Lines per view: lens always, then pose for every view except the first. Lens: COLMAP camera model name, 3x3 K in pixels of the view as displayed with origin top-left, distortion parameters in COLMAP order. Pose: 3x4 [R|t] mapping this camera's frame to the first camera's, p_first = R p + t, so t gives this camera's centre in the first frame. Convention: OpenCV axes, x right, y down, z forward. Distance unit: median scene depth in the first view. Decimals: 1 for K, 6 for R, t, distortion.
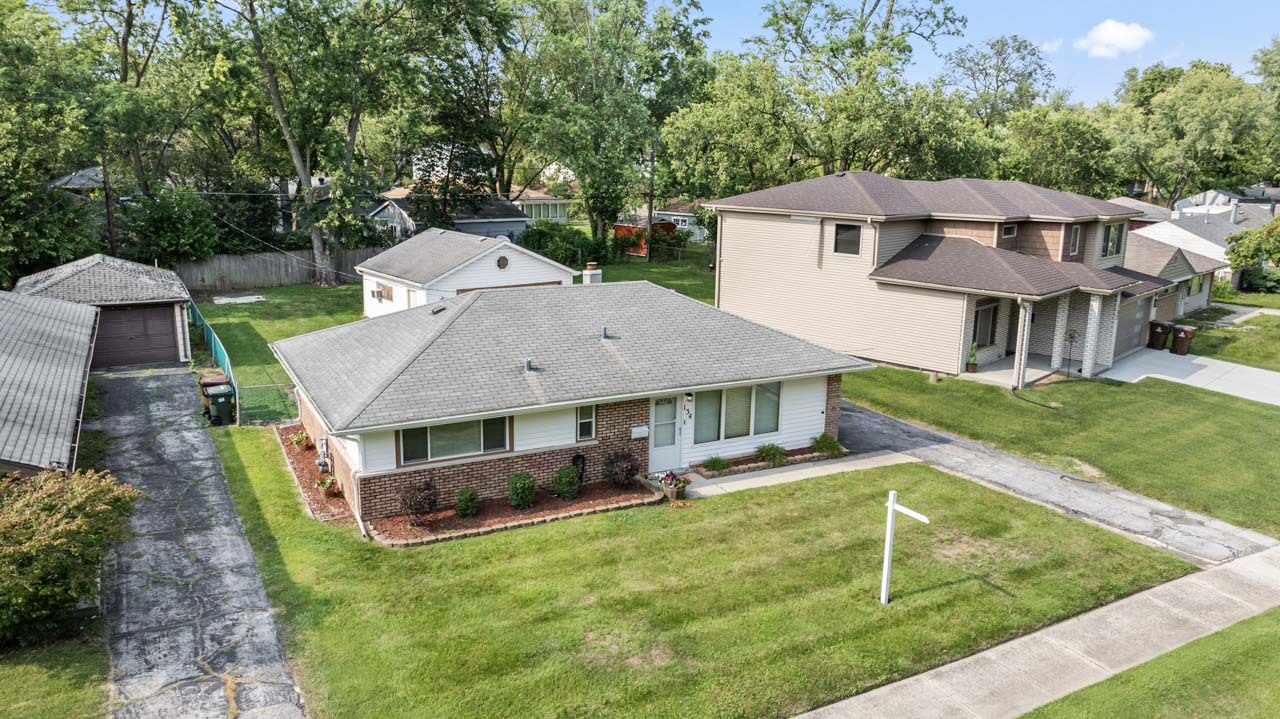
lens RADIAL K [[920.7, 0, 643.6], [0, 920.7, 356.6], [0, 0, 1]] dist [-0.018975, -0.000743]
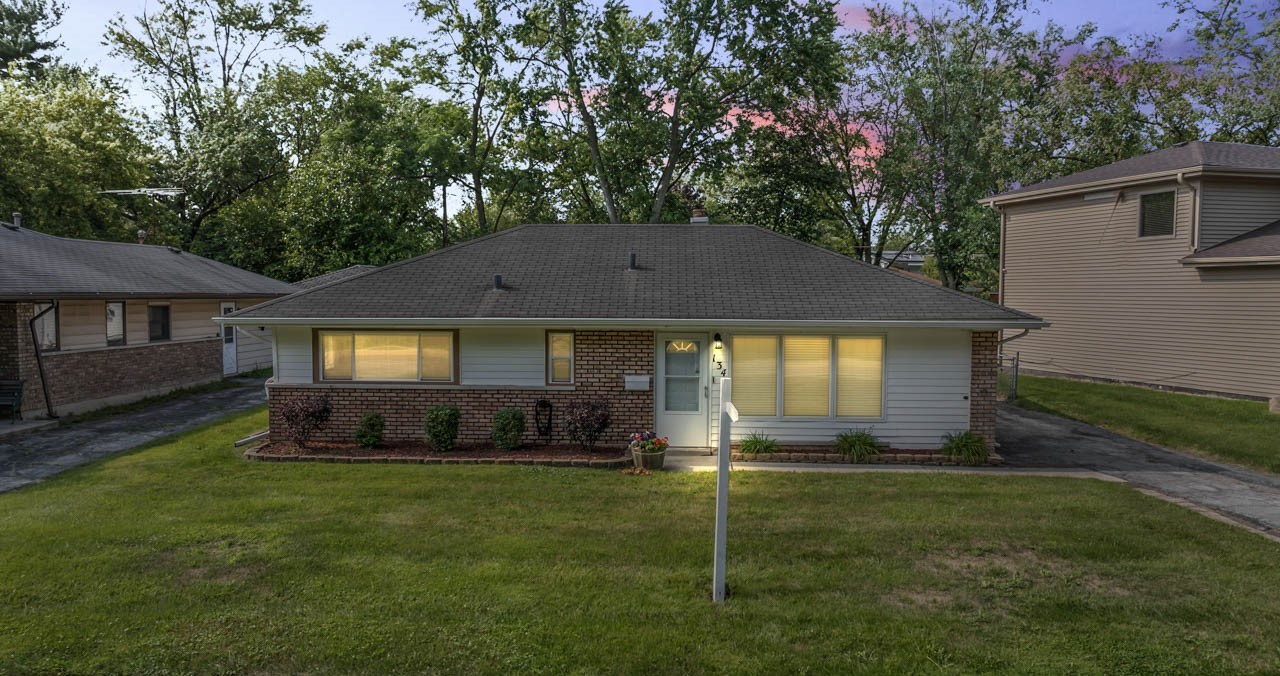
lens RADIAL K [[904.5, 0, 636.4], [0, 904.5, 343.1], [0, 0, 1]] dist [-0.015087, 0.000180]
pose [[0.854186, 0.014453, -0.519766, 0.350112], [-0.101903, 0.984882, -0.140082, 0.144895], [0.509884, 0.172621, 0.842746, 0.374953]]
